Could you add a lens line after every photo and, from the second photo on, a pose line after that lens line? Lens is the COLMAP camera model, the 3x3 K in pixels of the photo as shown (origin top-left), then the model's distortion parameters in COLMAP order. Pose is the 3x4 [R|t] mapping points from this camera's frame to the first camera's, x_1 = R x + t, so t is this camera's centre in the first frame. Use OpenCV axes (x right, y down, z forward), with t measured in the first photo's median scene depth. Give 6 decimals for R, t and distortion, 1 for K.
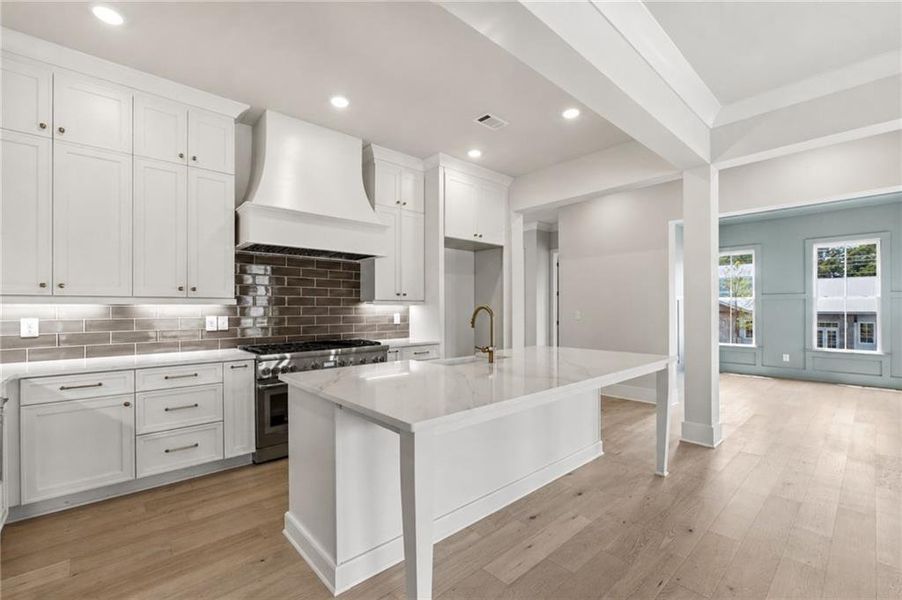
lens RADIAL K [[382.1, 0, 447.5], [0, 382.1, 300.7], [0, 0, 1]] dist [-0.002201, 0.000627]
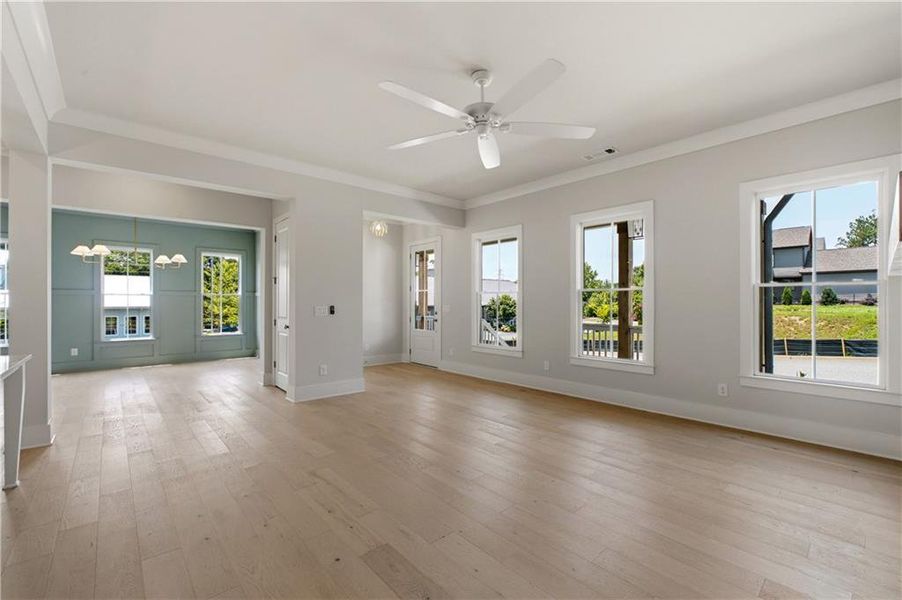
lens RADIAL K [[382.1, 0, 450.5], [0, 382.1, 300.8], [0, 0, 1]] dist [-0.002201, 0.000627]
pose [[0.022132, -0.006652, 0.999733, -0.877767], [-0.008851, 0.999937, 0.006849, -0.017199], [-0.999716, -0.009000, 0.022072, -0.179356]]
